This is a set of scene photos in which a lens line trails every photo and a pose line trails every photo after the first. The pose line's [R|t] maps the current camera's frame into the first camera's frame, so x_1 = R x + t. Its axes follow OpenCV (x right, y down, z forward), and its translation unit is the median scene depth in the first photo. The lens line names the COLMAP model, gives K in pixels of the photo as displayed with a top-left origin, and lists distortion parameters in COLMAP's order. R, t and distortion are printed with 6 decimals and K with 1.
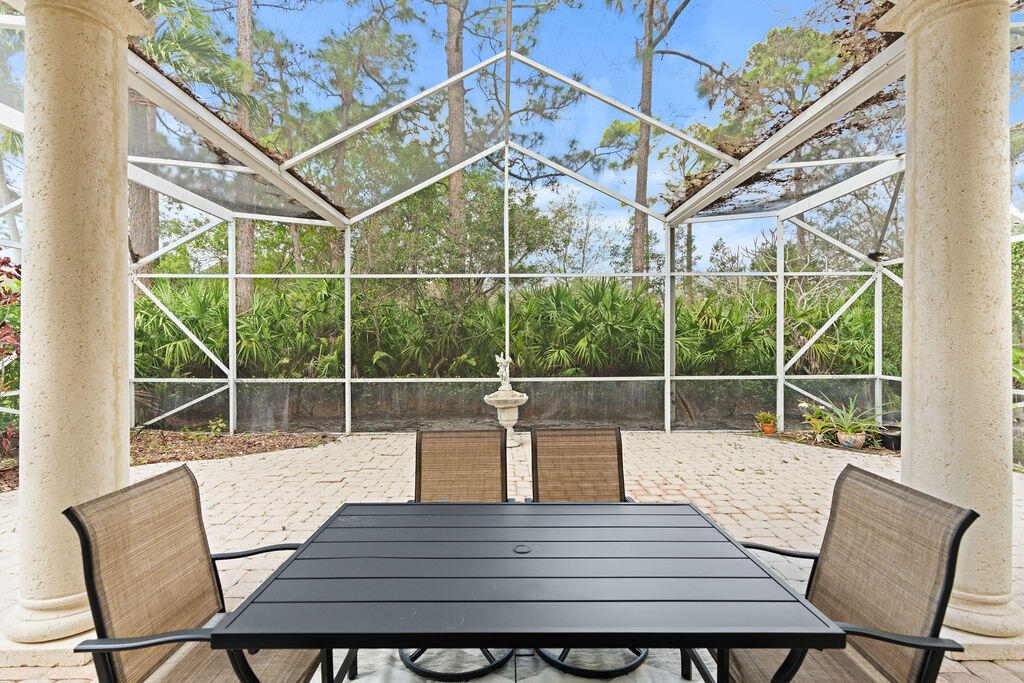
lens RADIAL K [[469.4, 0, 509.1], [0, 469.4, 338.3], [0, 0, 1]] dist [-0.002259, 0.000019]
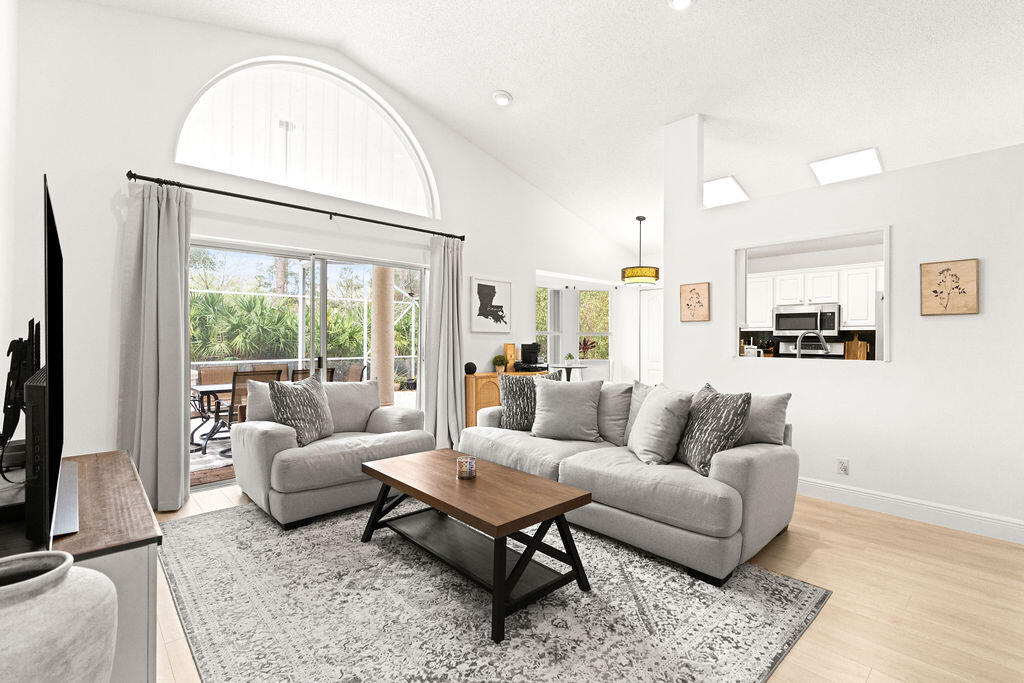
lens RADIAL K [[460.6, 0, 507.3], [0, 460.6, 338.1], [0, 0, 1]] dist [0.000202, -0.000193]
pose [[0.740819, 0.006227, 0.671676, -0.203411], [-0.004235, 0.999980, -0.004600, 0.012974], [-0.671691, 0.000563, 0.740831, -0.663640]]
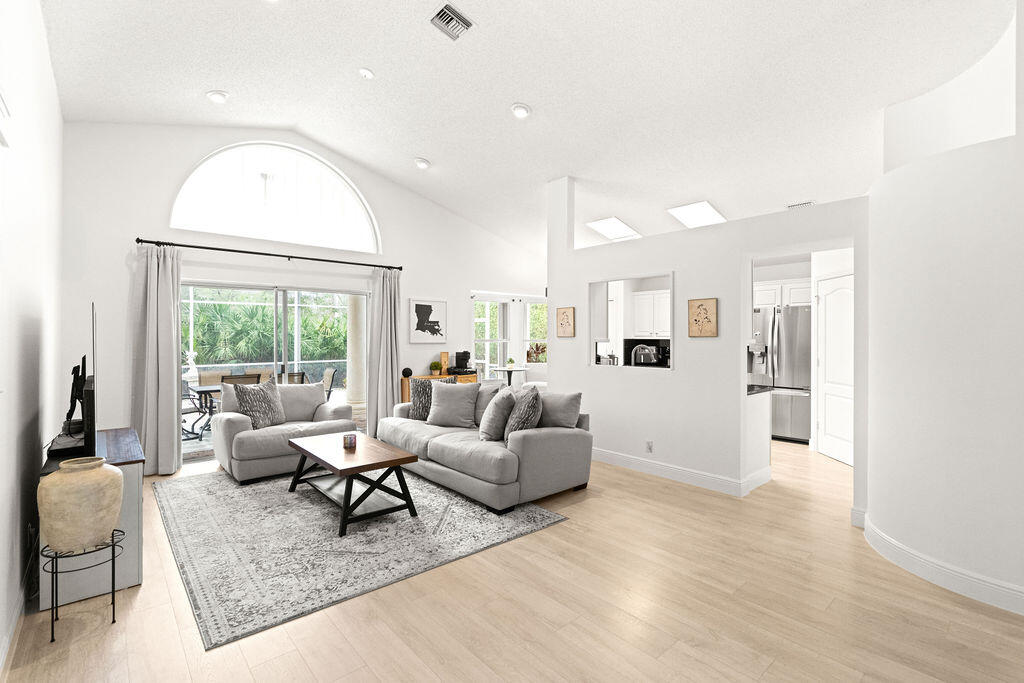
lens RADIAL K [[469.4, 0, 509.1], [0, 469.4, 338.3], [0, 0, 1]] dist [-0.002259, 0.000019]
pose [[0.763122, 0.000029, 0.646254, -0.202899], [0.000057, 1.000000, -0.000111, -0.007823], [-0.646254, 0.000121, 0.763122, -0.896473]]
